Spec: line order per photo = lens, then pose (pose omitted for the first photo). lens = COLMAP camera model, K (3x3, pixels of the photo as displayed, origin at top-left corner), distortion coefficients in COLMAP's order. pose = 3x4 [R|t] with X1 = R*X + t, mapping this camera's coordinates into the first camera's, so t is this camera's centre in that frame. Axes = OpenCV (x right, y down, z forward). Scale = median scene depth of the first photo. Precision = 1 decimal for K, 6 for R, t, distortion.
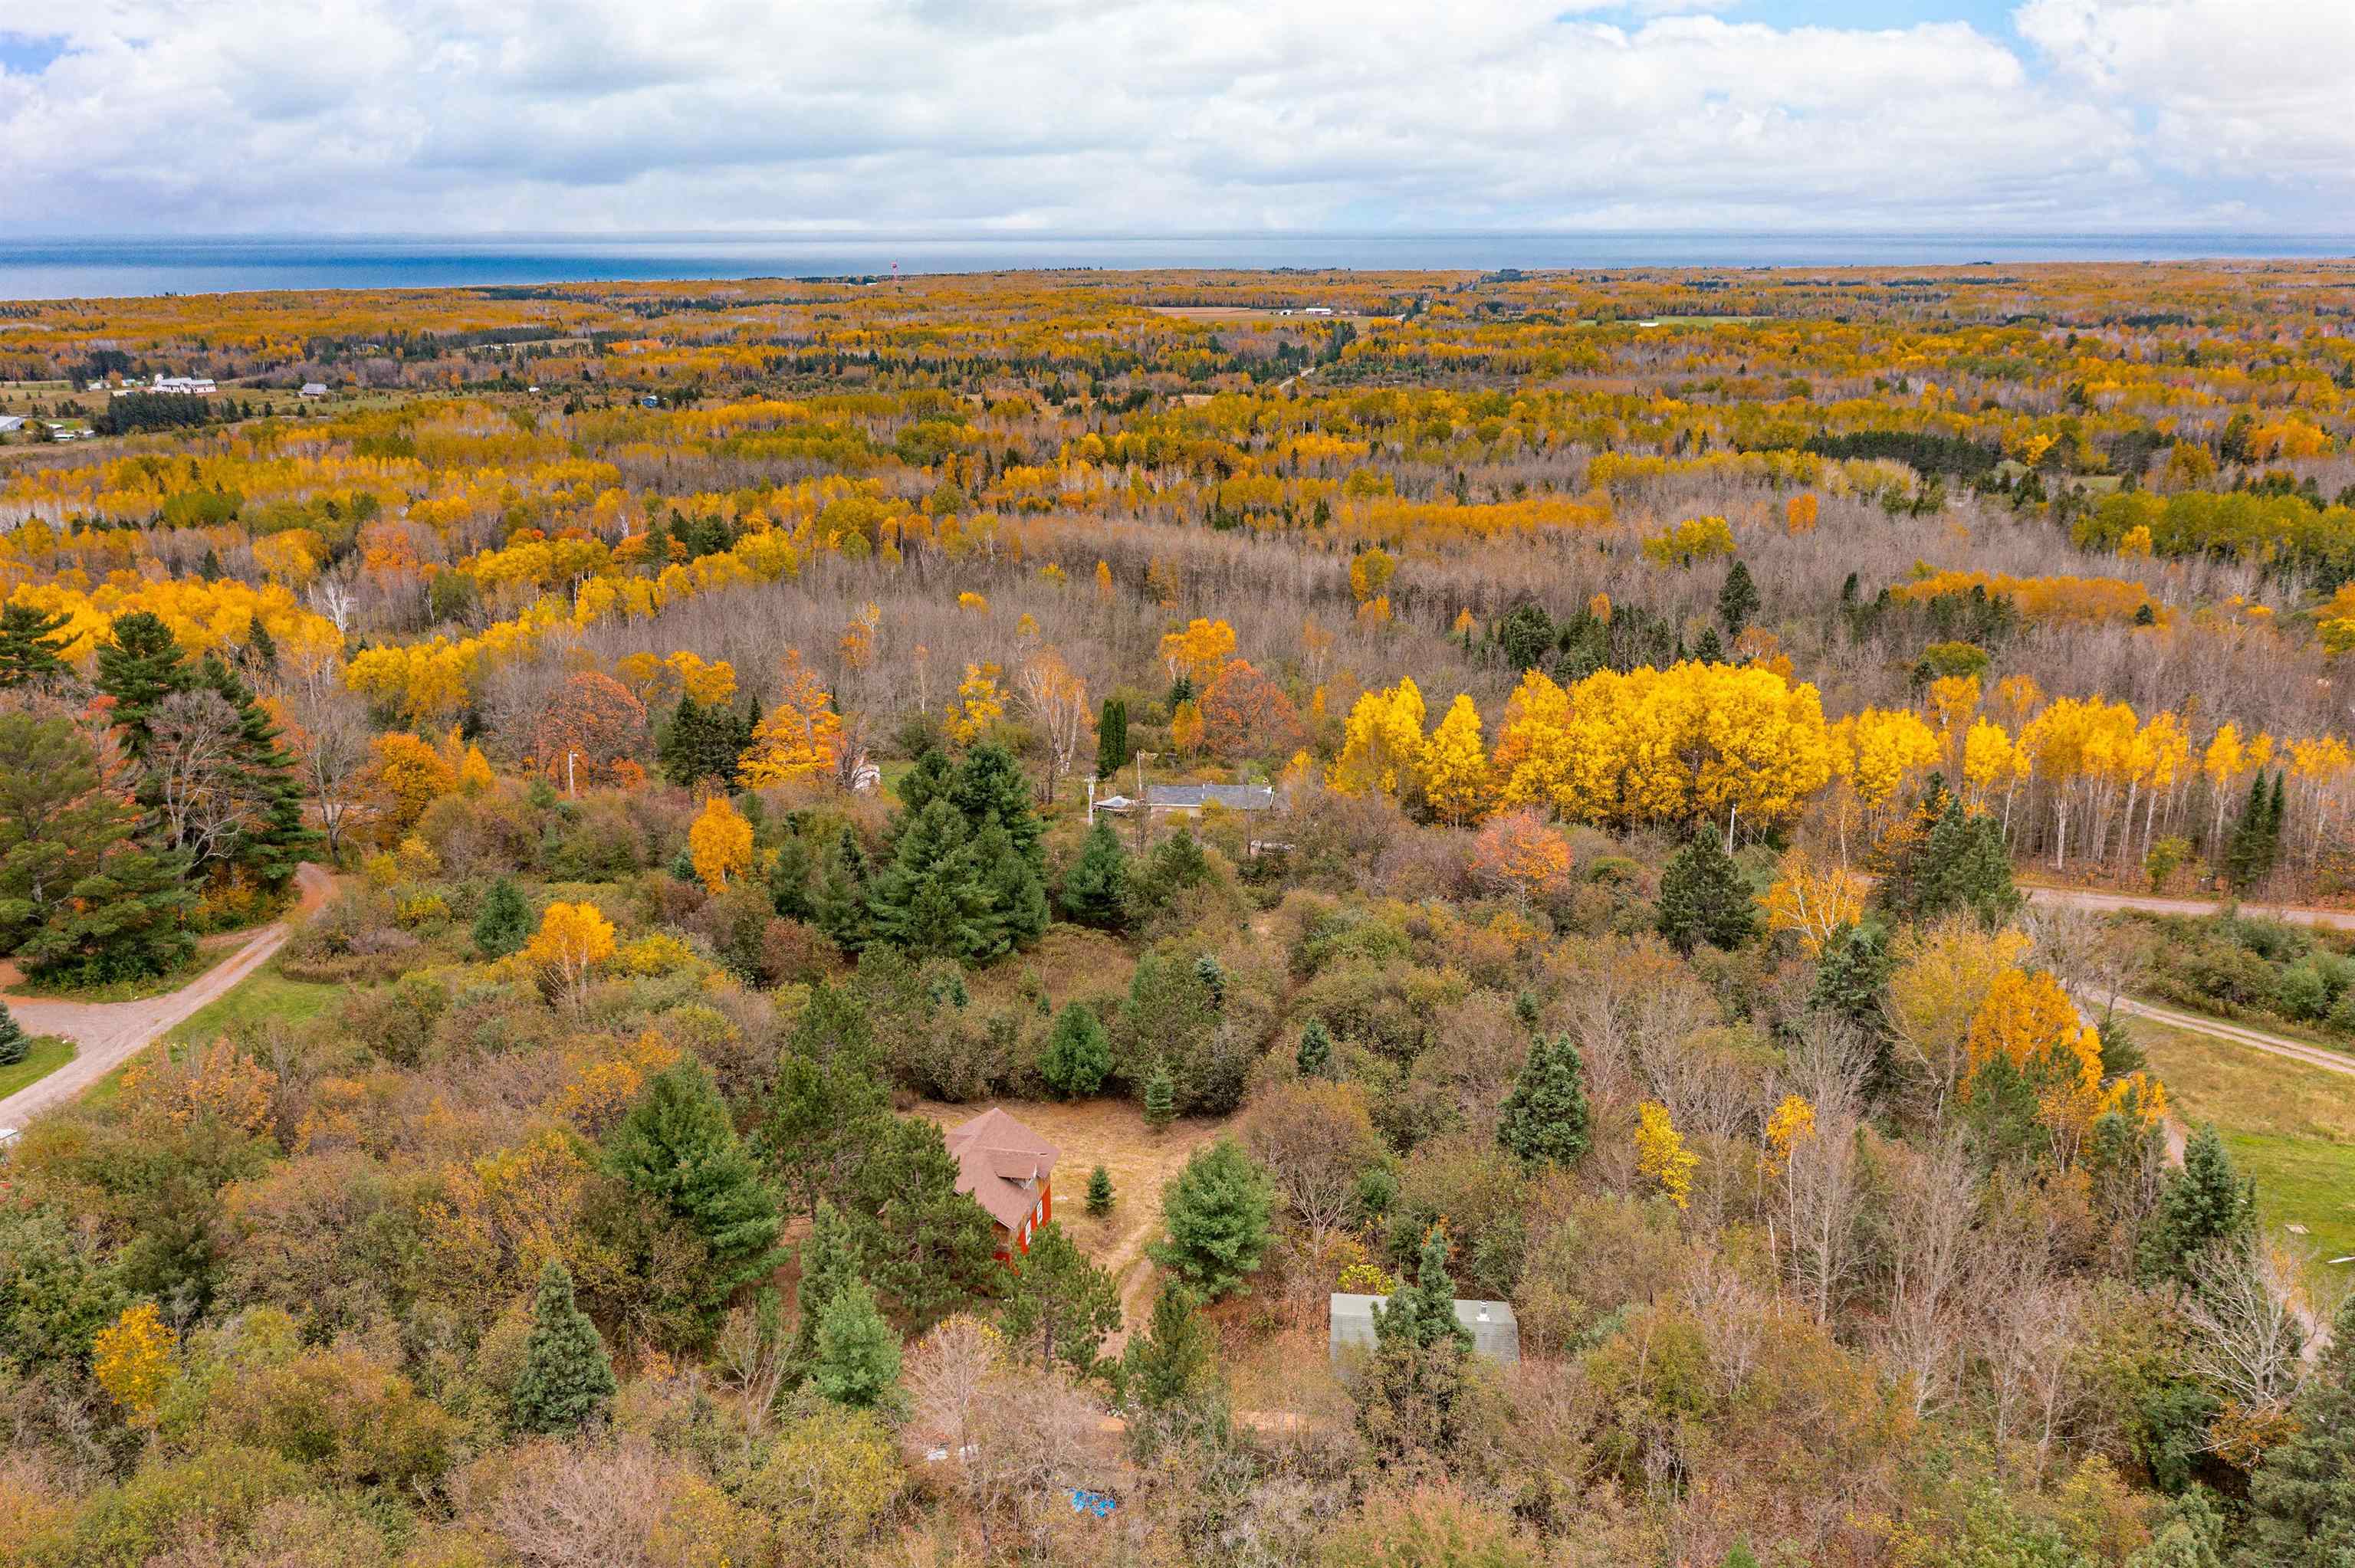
lens RADIAL K [[1884.4, 0, 1174.6], [0, 1884.4, 784.4], [0, 0, 1]] dist [-0.009837, 0.010856]
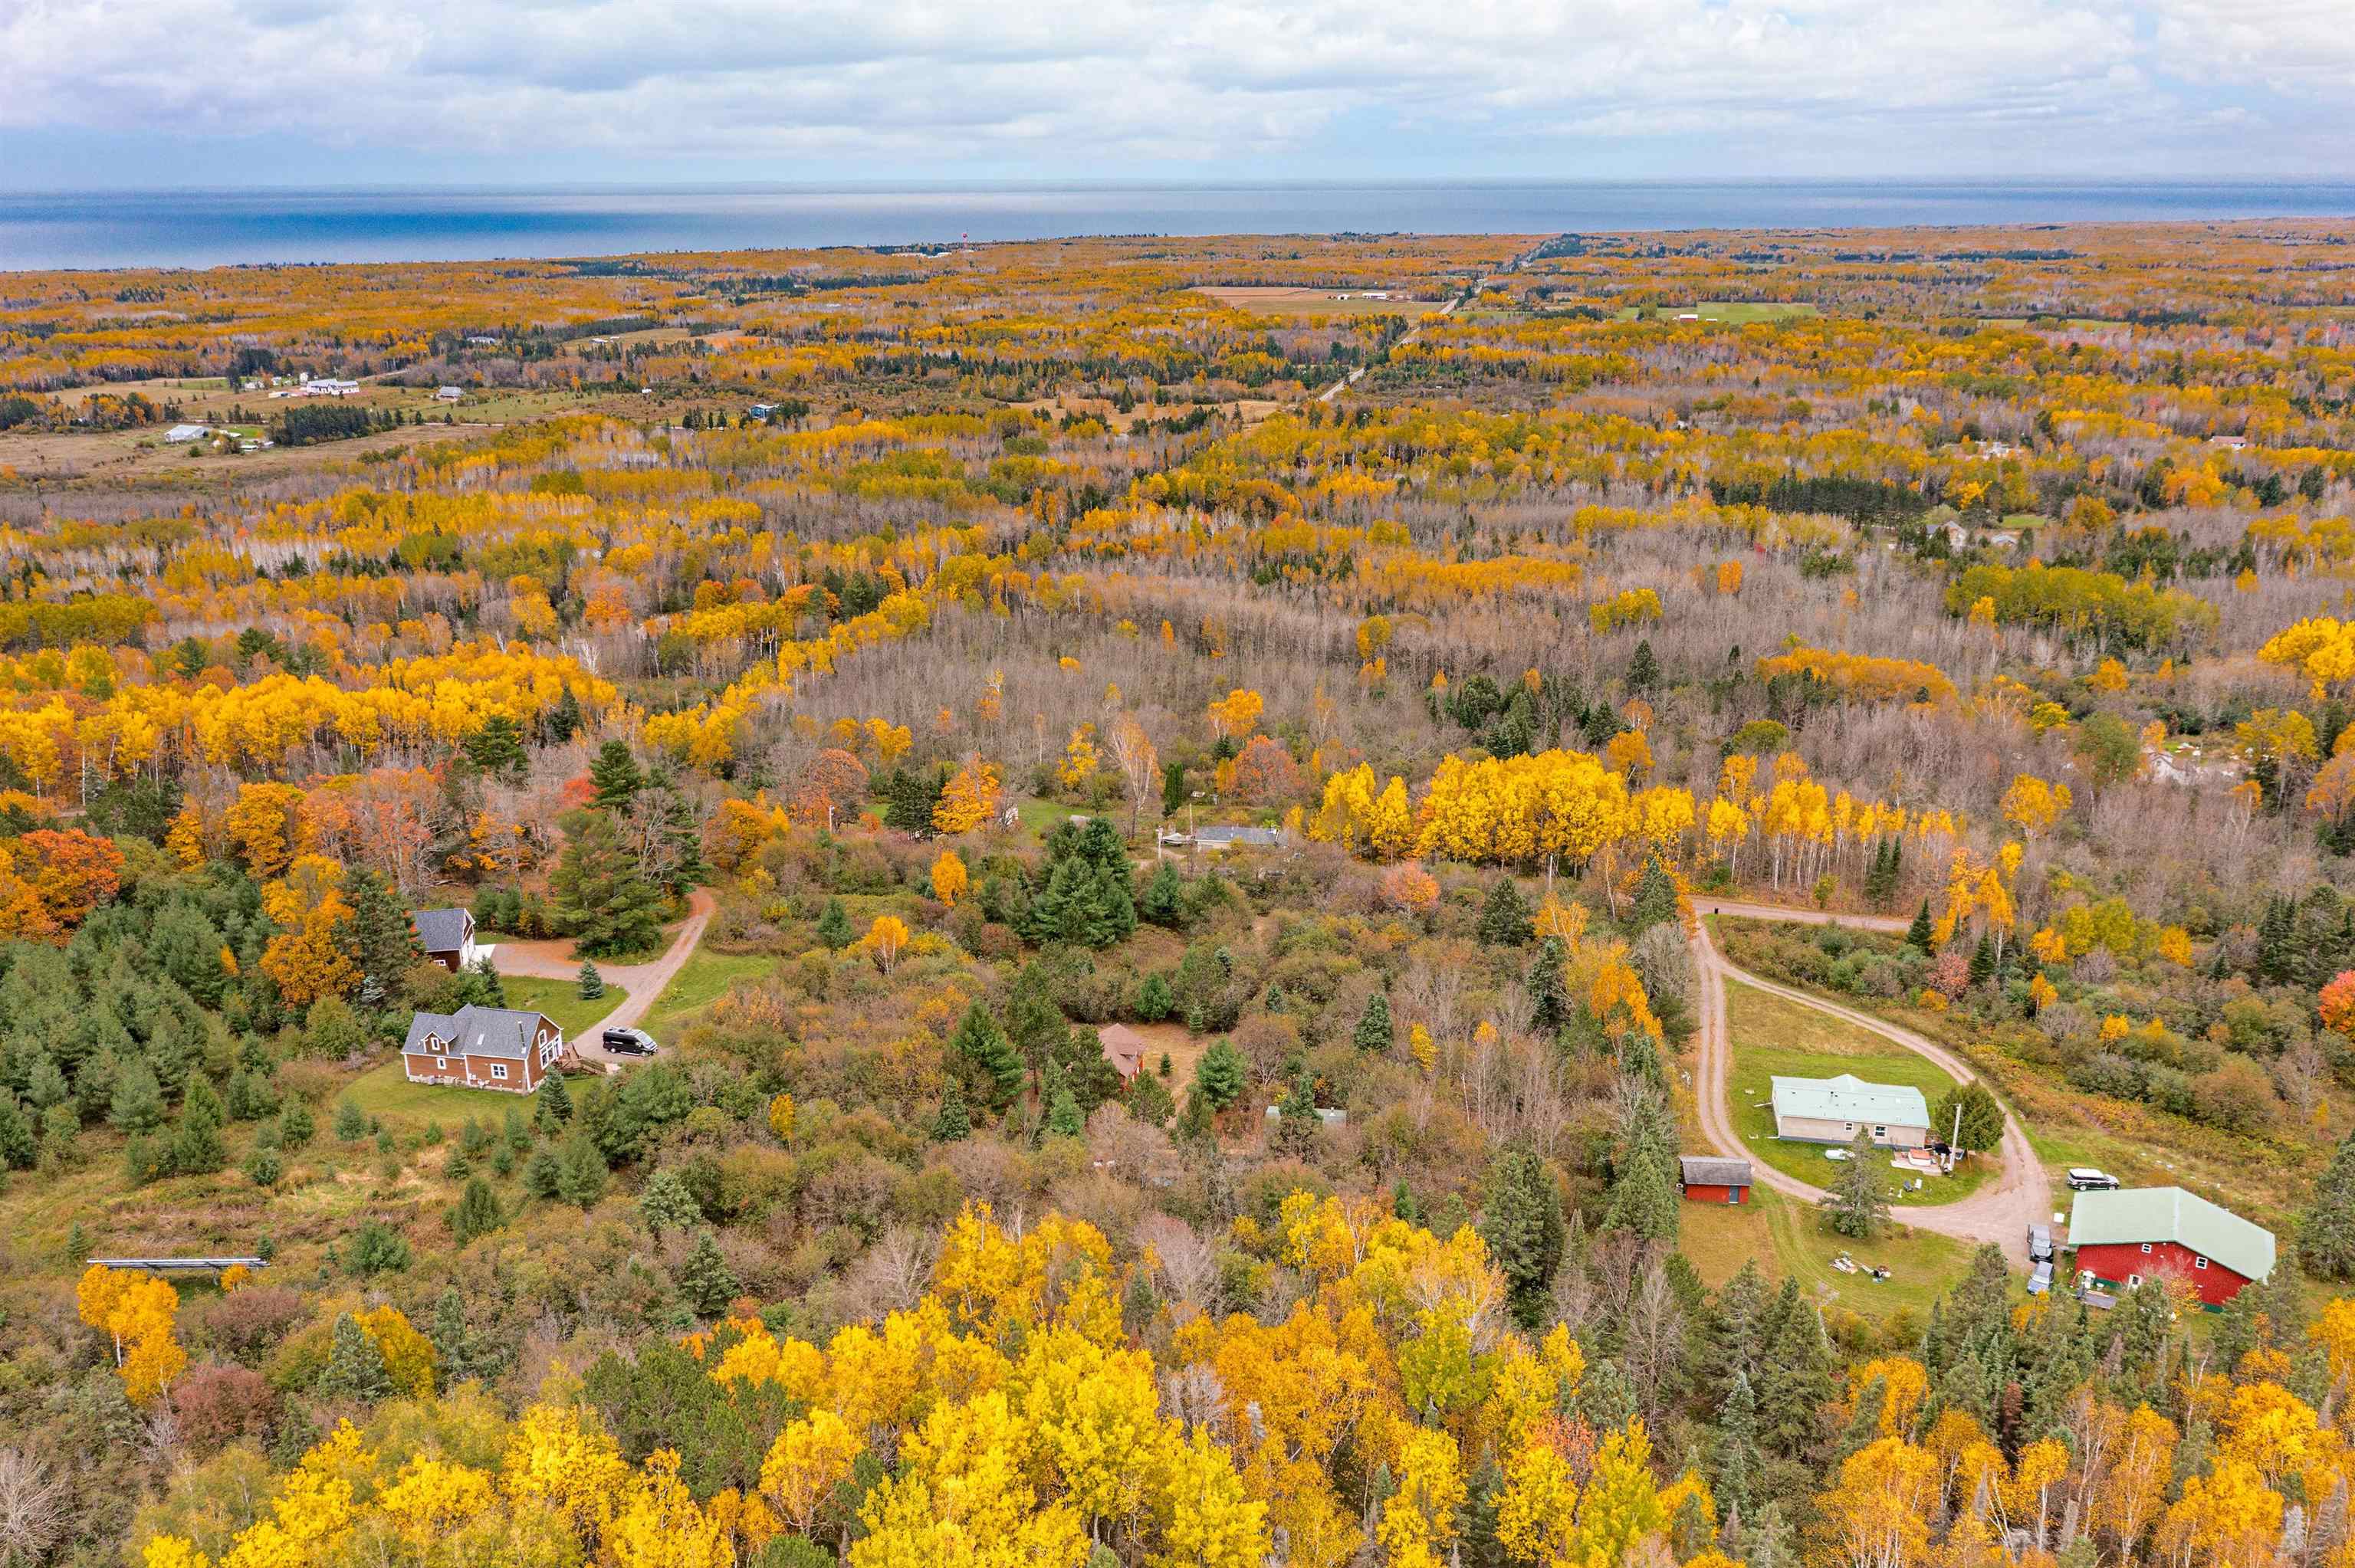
lens RADIAL K [[1884.4, 0, 1176.5], [0, 1884.4, 785.9], [0, 0, 1]] dist [-0.009837, 0.010856]
pose [[0.999480, 0.008940, -0.030970, 0.020946], [-0.008127, 0.999621, 0.026298, -0.090944], [0.031194, -0.026032, 0.999174, -0.663537]]
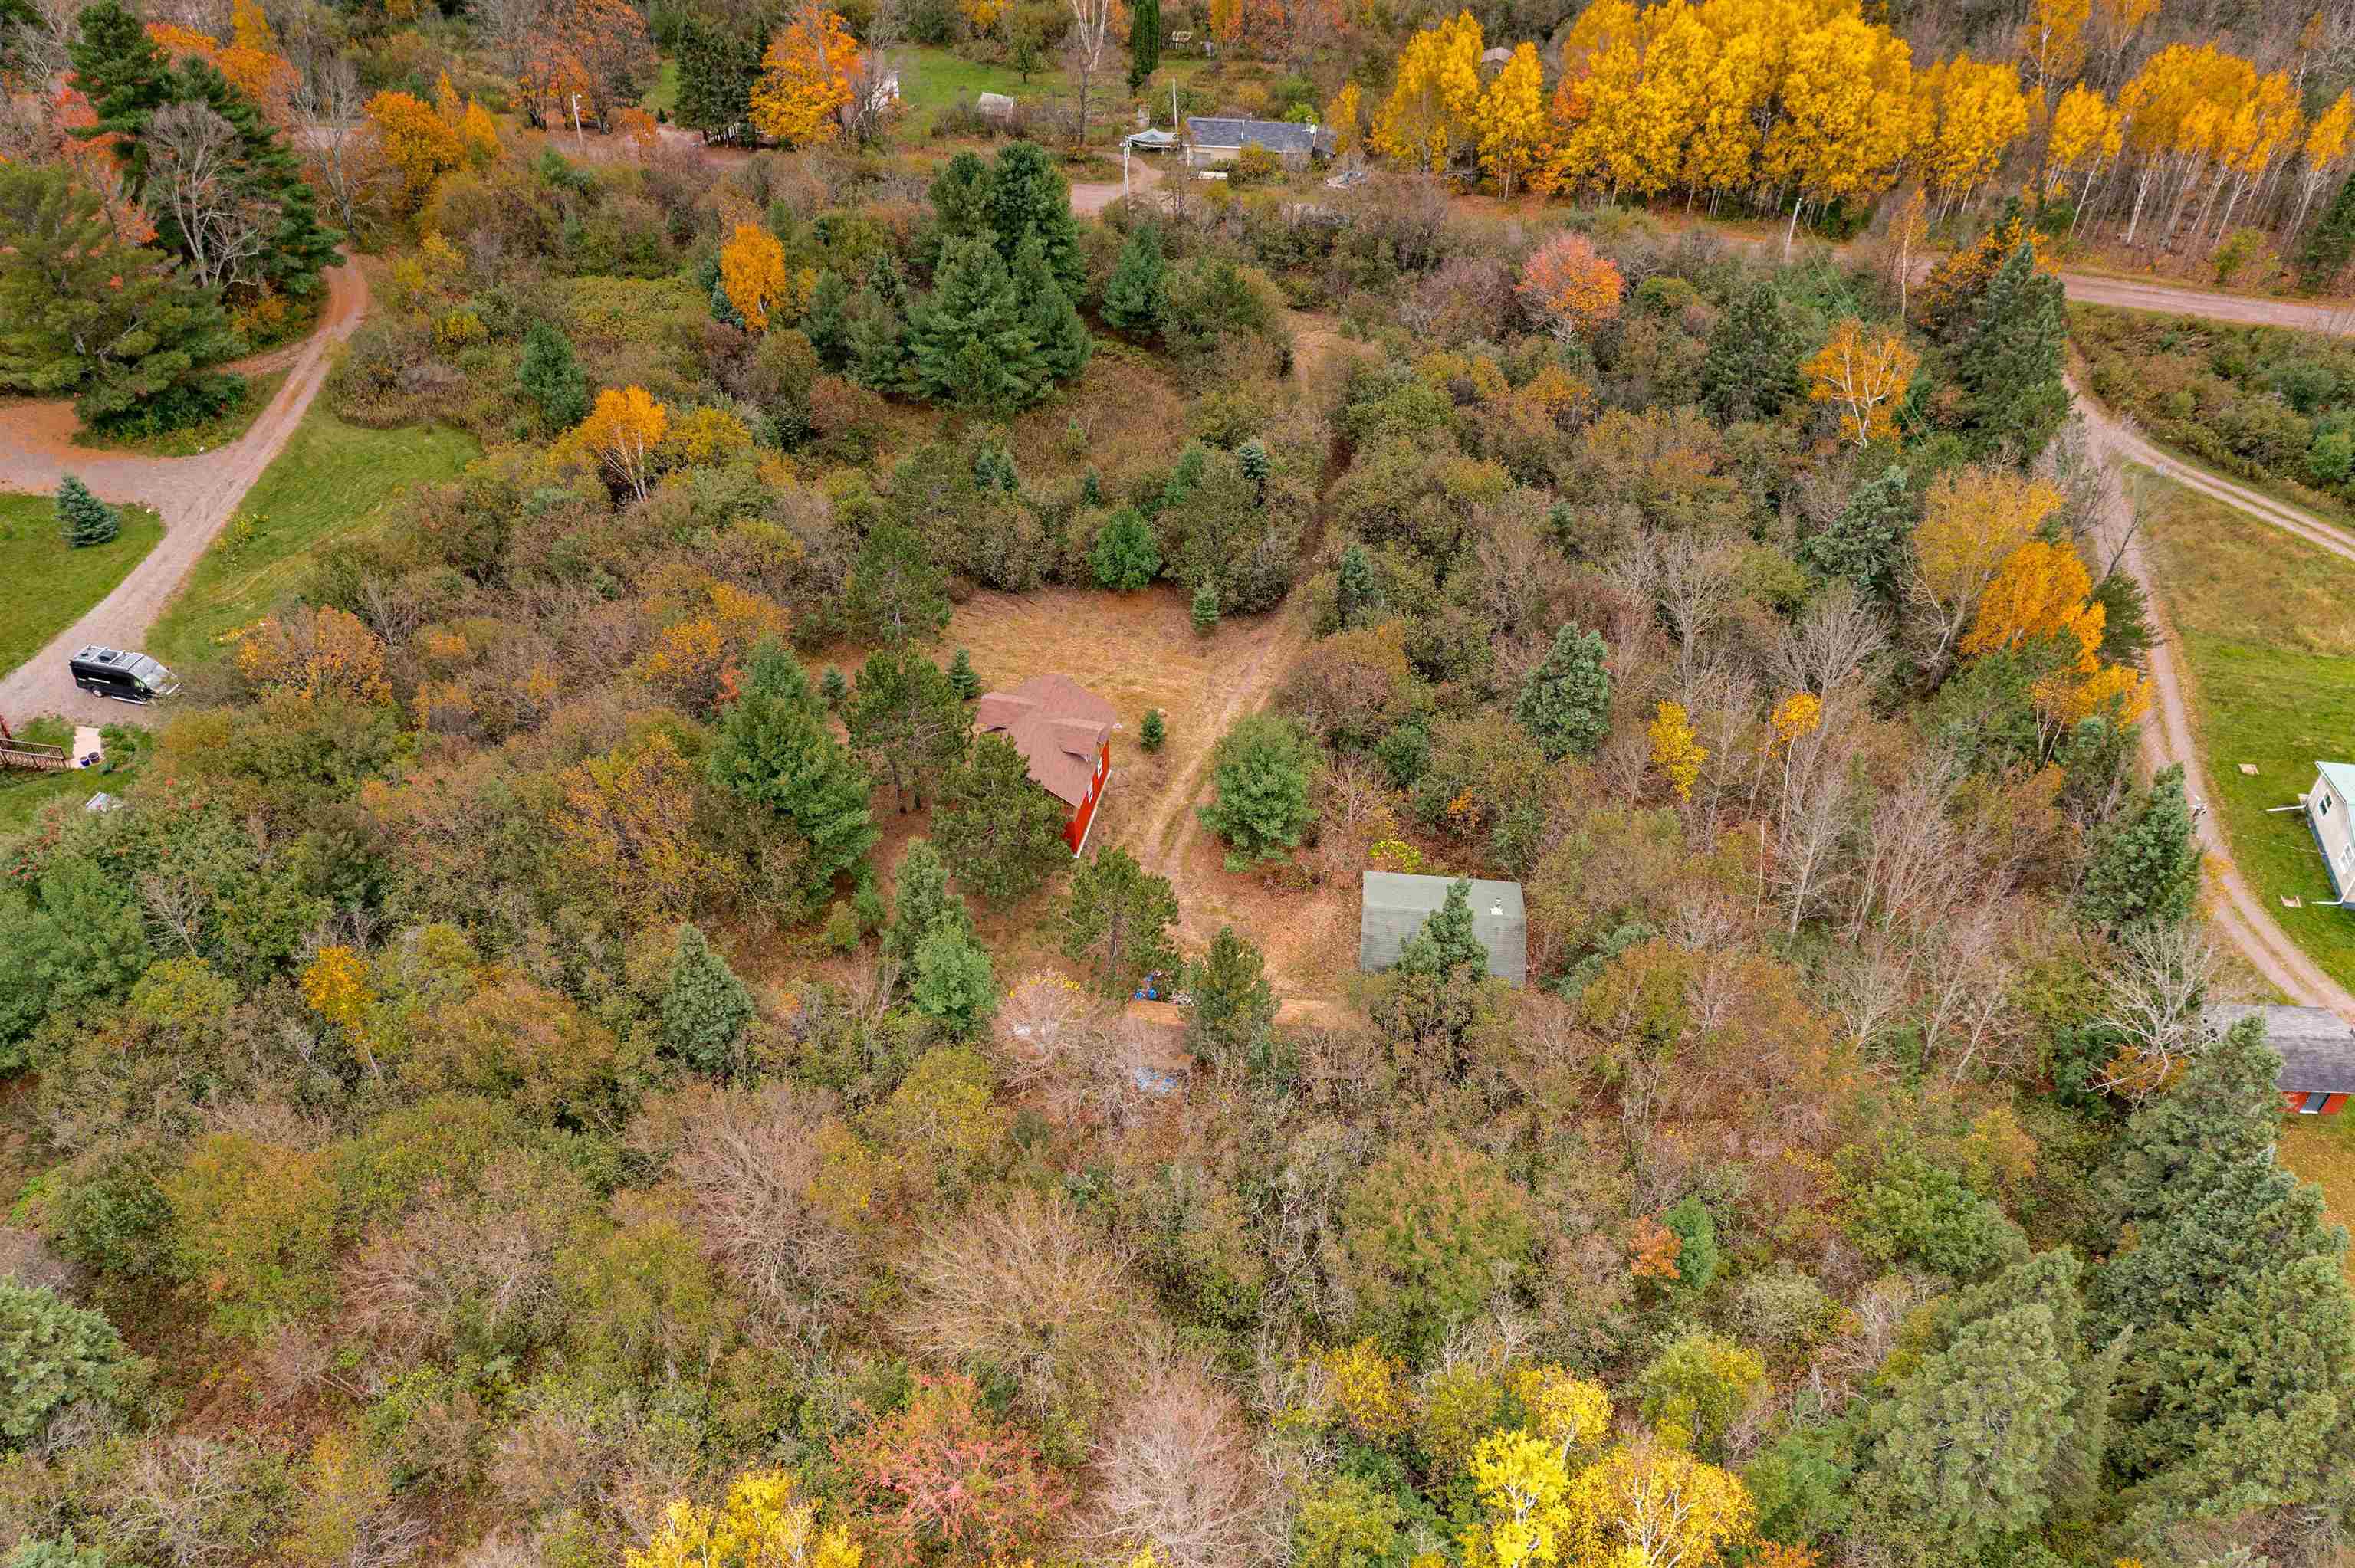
lens RADIAL K [[1884.4, 0, 1173.2], [0, 1884.4, 779.8], [0, 0, 1]] dist [-0.009837, 0.010856]
pose [[0.999921, 0.011143, -0.005790, -0.013077], [-0.007456, 0.897833, 0.440273, -0.146265], [0.010104, -0.440195, 0.897845, 0.006583]]
